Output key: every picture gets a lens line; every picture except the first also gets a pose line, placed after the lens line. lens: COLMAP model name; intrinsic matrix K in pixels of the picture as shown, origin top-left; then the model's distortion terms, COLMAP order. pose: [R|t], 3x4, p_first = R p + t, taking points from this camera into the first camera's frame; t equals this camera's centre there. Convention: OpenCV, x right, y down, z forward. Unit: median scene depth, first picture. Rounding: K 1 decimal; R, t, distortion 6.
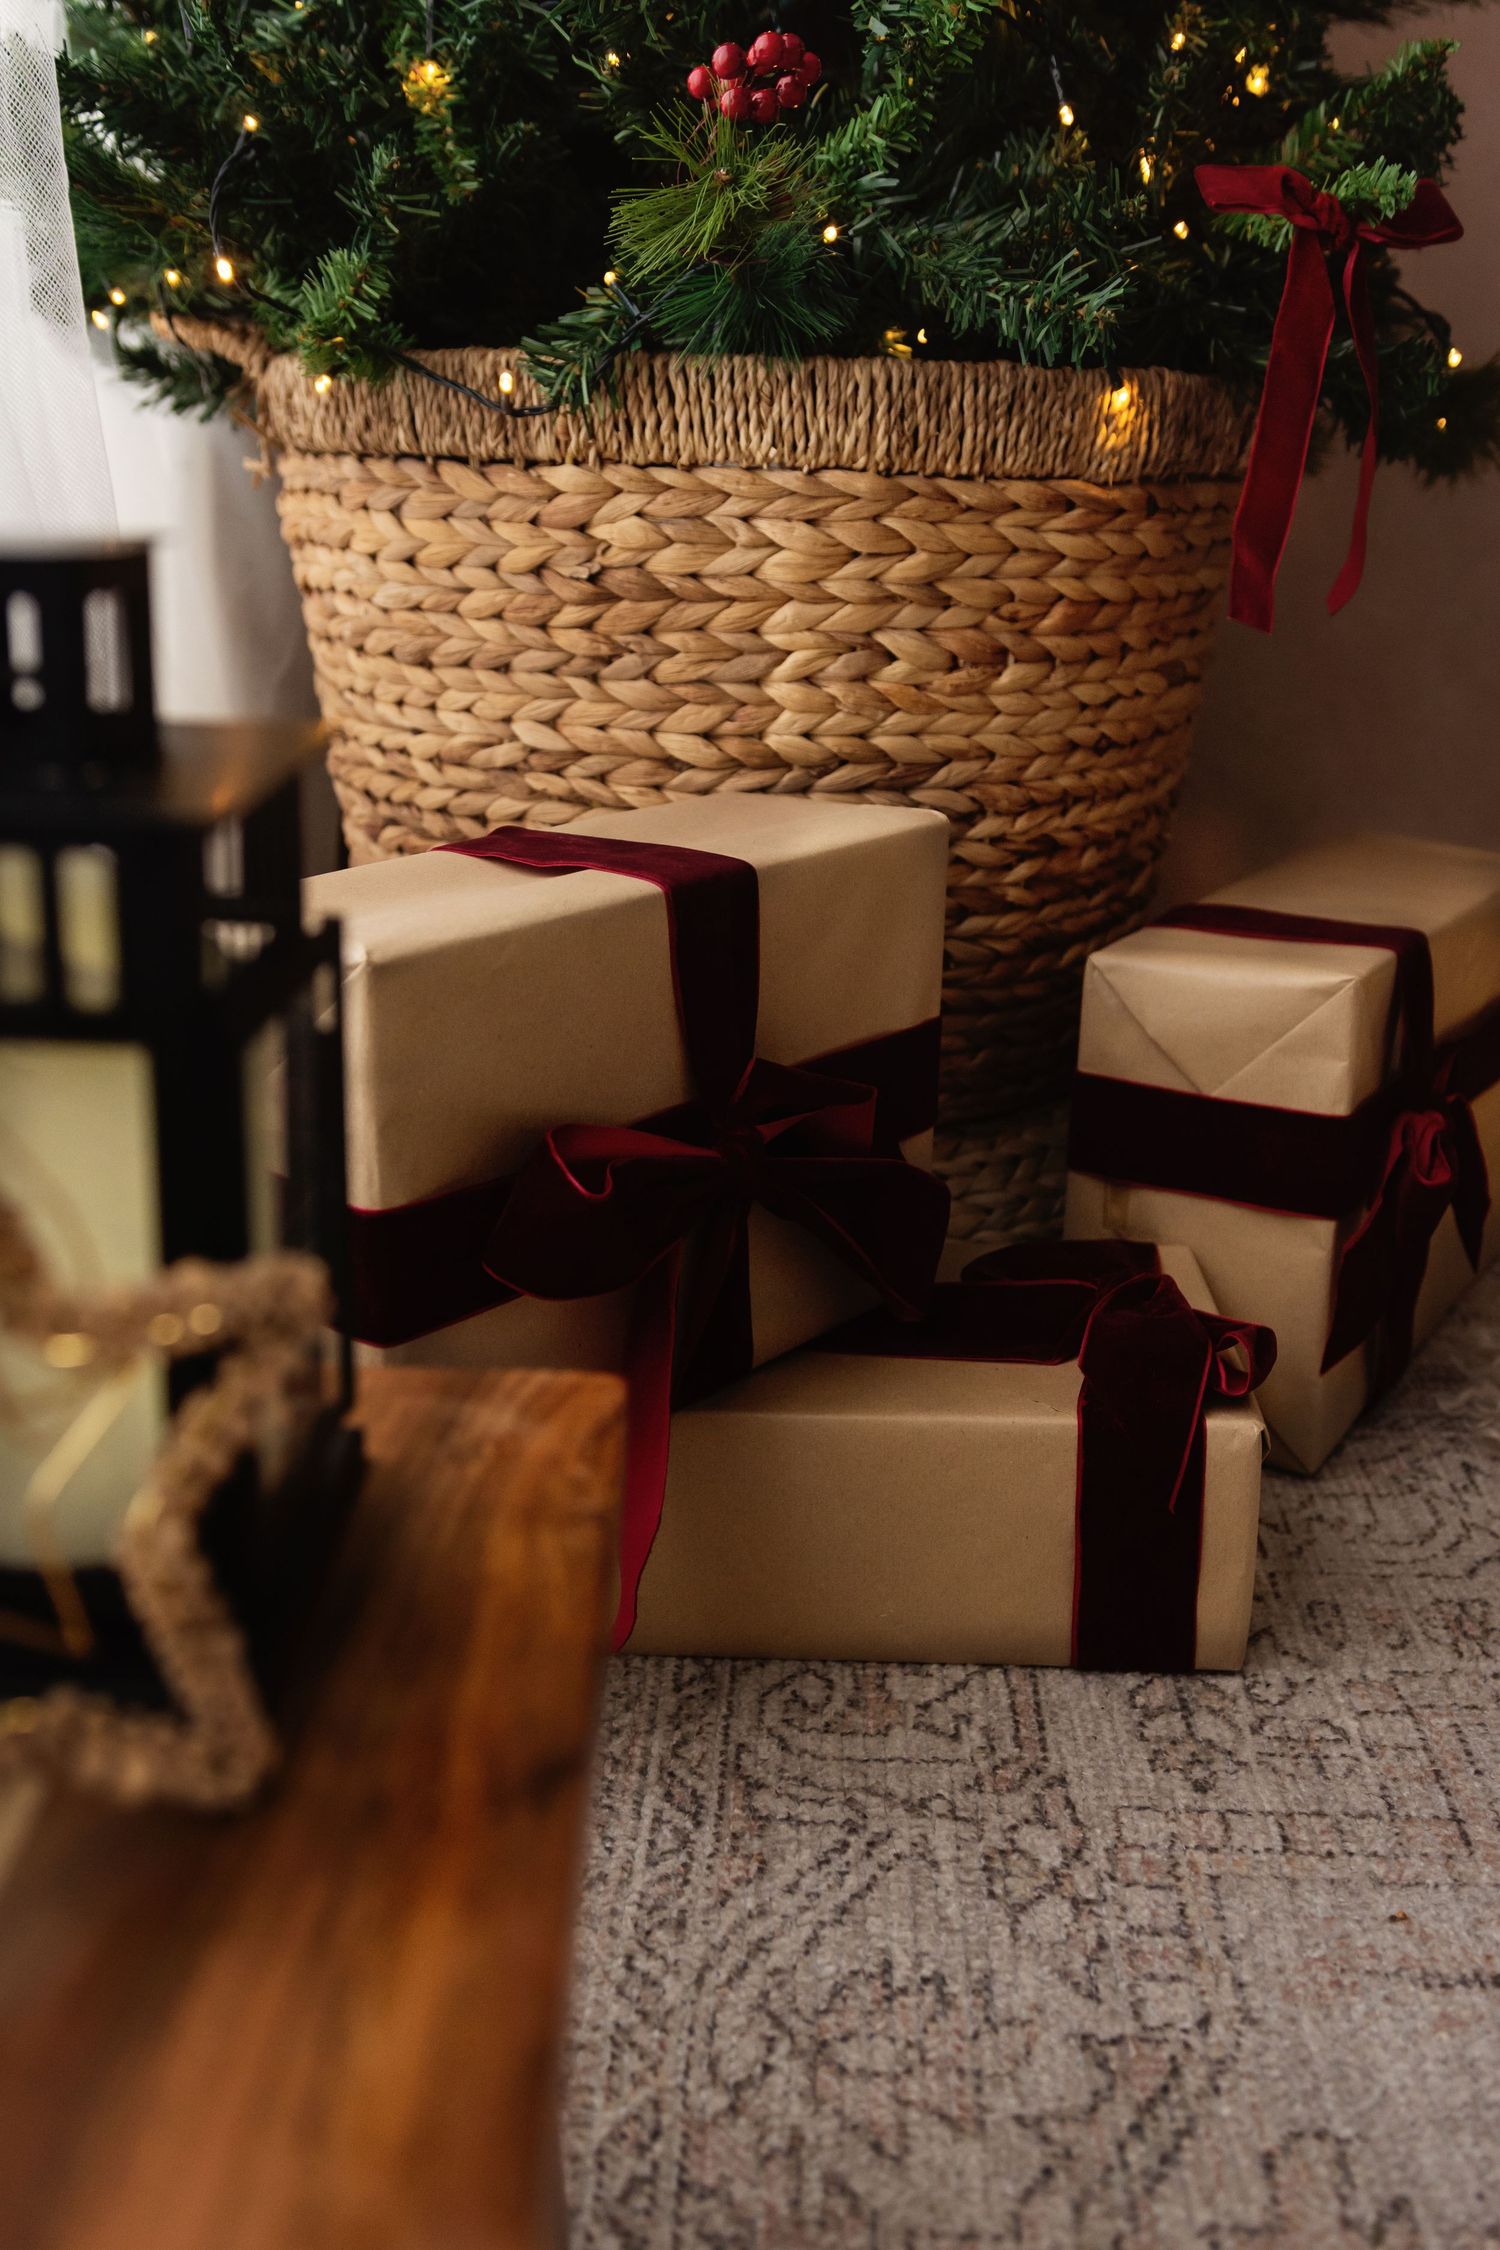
lens RADIAL K [[2166.9, 0, 750.3], [0, 2166.9, 1120.6], [0, 0, 1]] dist [-0.022303, -0.004021]
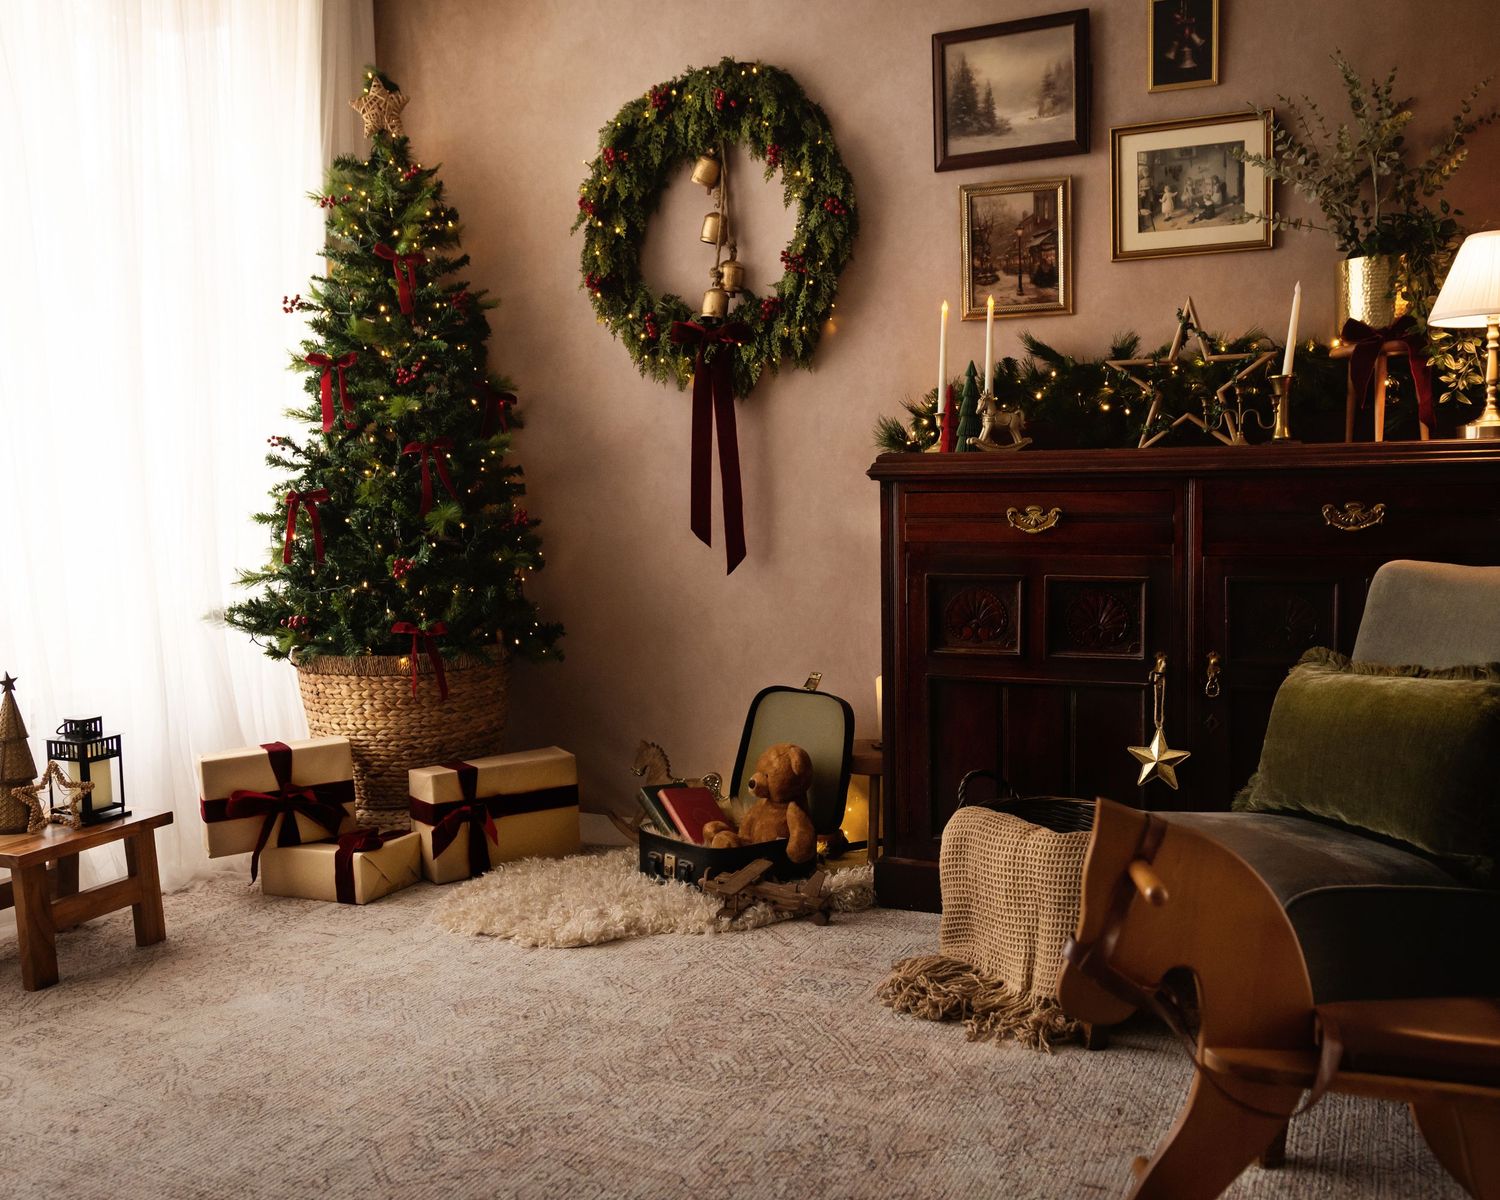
lens RADIAL K [[1419.9, 0, 758.4], [0, 1419.9, 601.9], [0, 0, 1]] dist [0.010832, -0.004530]
pose [[0.920982, -0.018063, -0.389186, 2.226267], [-0.069637, 0.975207, -0.210052, 0.177635], [0.383331, 0.220556, 0.896890, -1.705814]]
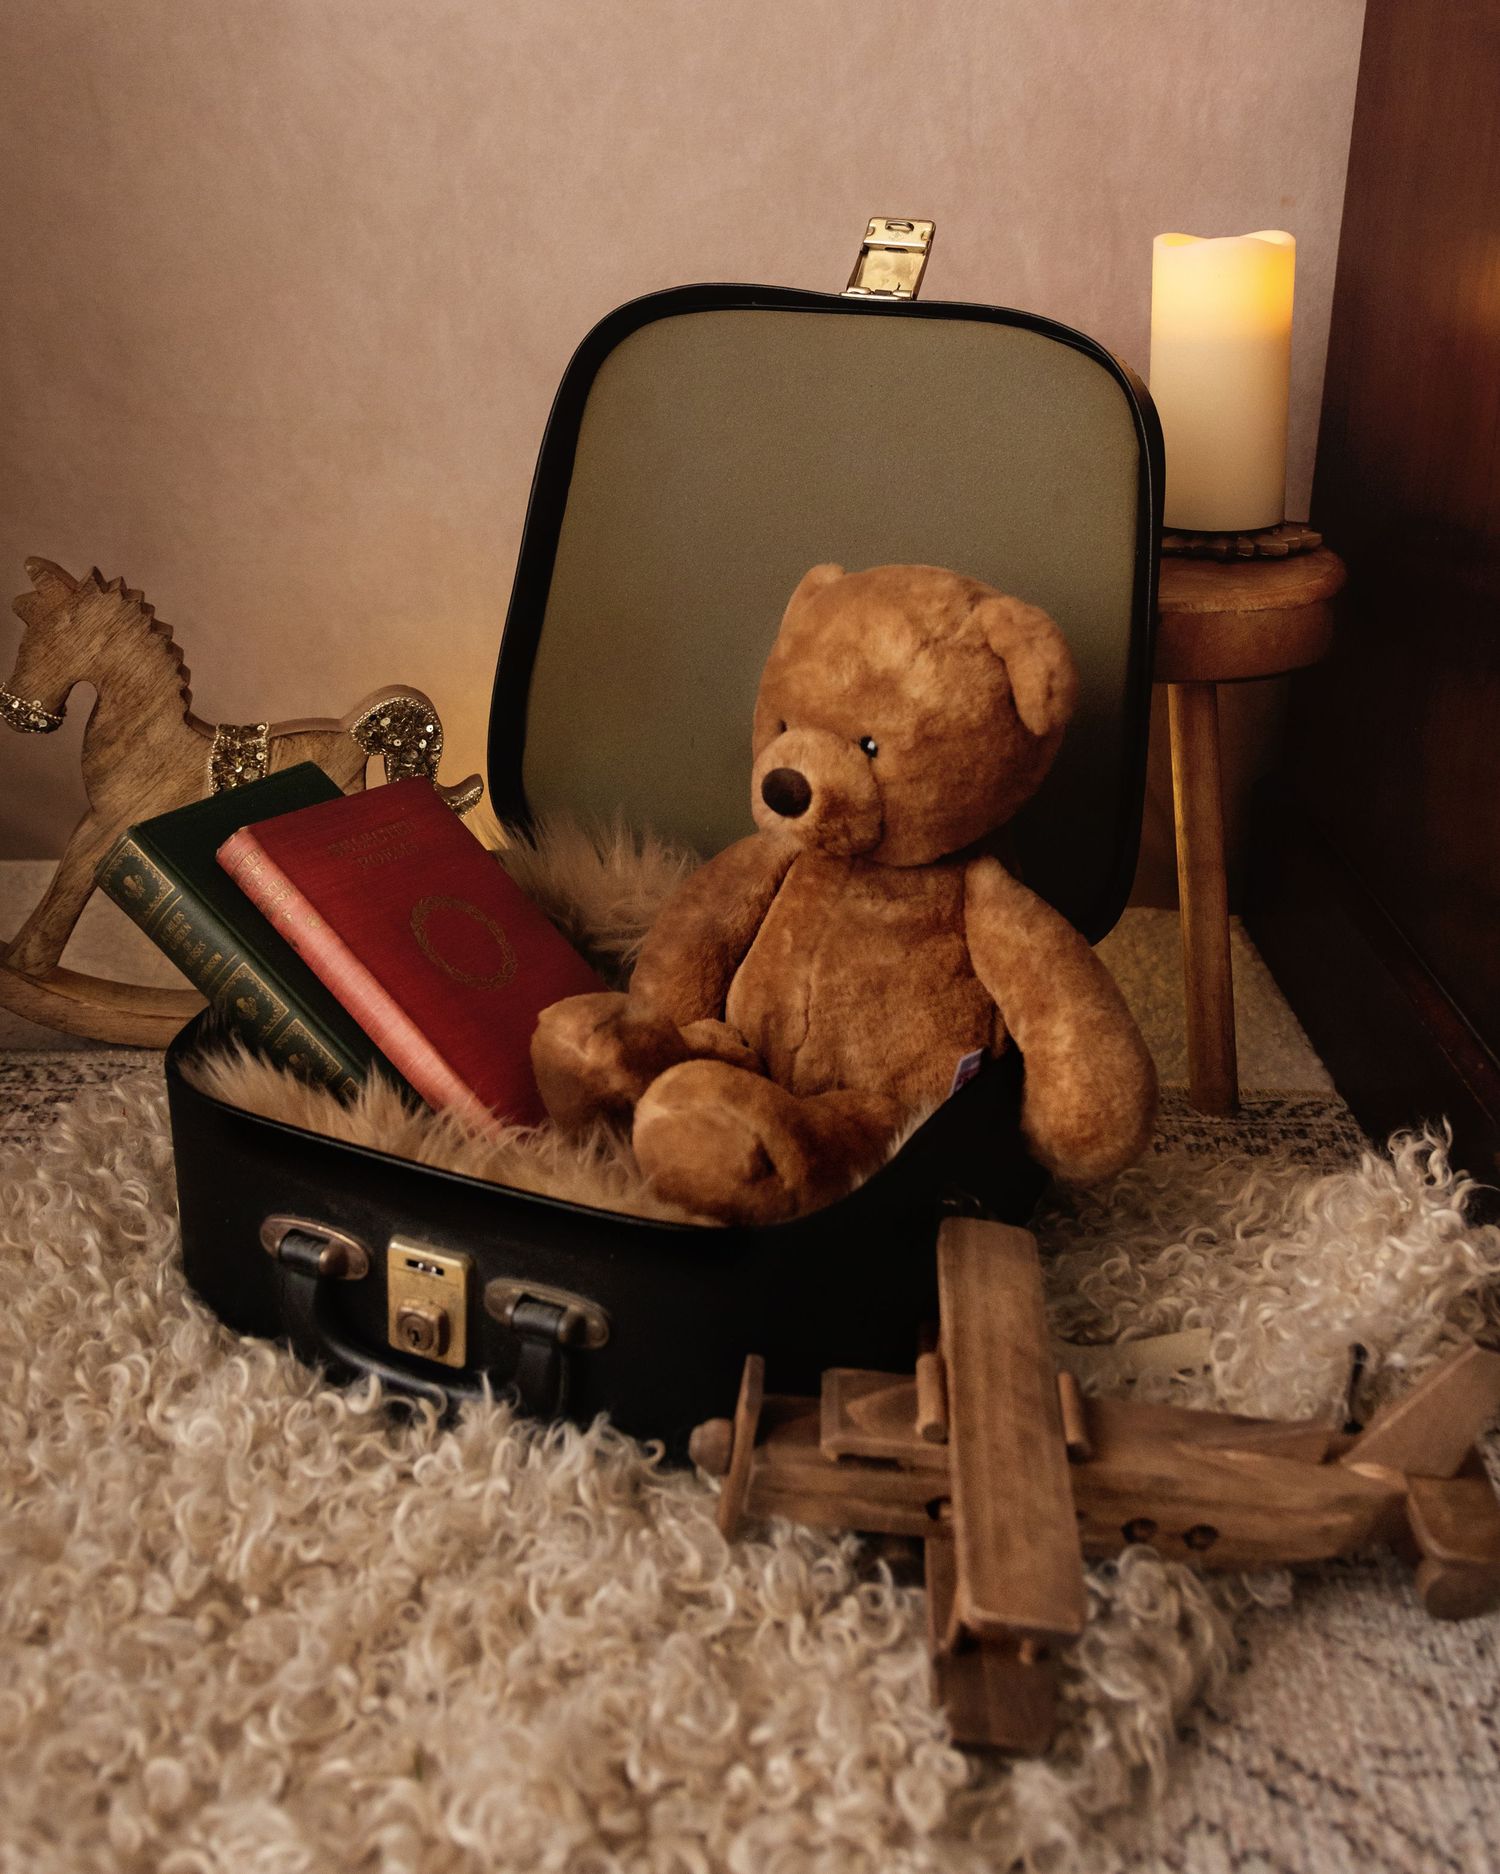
lens RADIAL K [[2036.4, 0, 816.8], [0, 2036.4, 769.7], [0, 0, 1]] dist [-0.000342, 0.013836]
pose [[0.999671, -0.014457, 0.021198, 0.958886], [0.013507, 0.998928, 0.044273, -0.141593], [-0.021815, -0.043972, 0.998795, 0.360990]]
